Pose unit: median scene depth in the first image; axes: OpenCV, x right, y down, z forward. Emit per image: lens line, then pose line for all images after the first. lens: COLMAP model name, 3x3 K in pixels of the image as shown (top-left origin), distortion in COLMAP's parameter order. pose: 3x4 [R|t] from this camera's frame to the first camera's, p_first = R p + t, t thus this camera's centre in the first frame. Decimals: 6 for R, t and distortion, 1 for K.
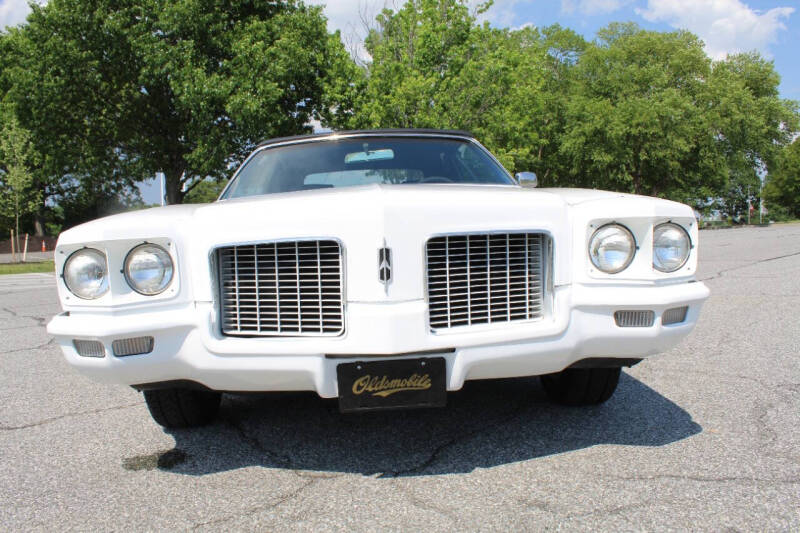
lens RADIAL K [[654.3, 0, 400.0], [0, 654.3, 266.5], [0, 0, 1]] dist [-0.173018, 0.142270]
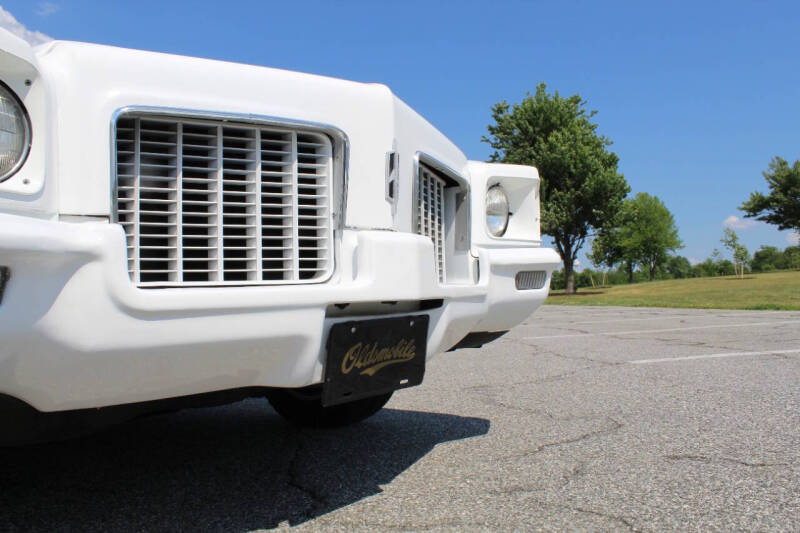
lens RADIAL K [[654.3, 0, 400.0], [0, 654.3, 266.5], [0, 0, 1]] dist [-0.173018, 0.142270]
pose [[0.641349, 0.052359, 0.765460, -0.531775], [0.062596, 0.990772, -0.120217, 0.171915], [-0.764691, 0.125016, 0.632154, 0.537952]]
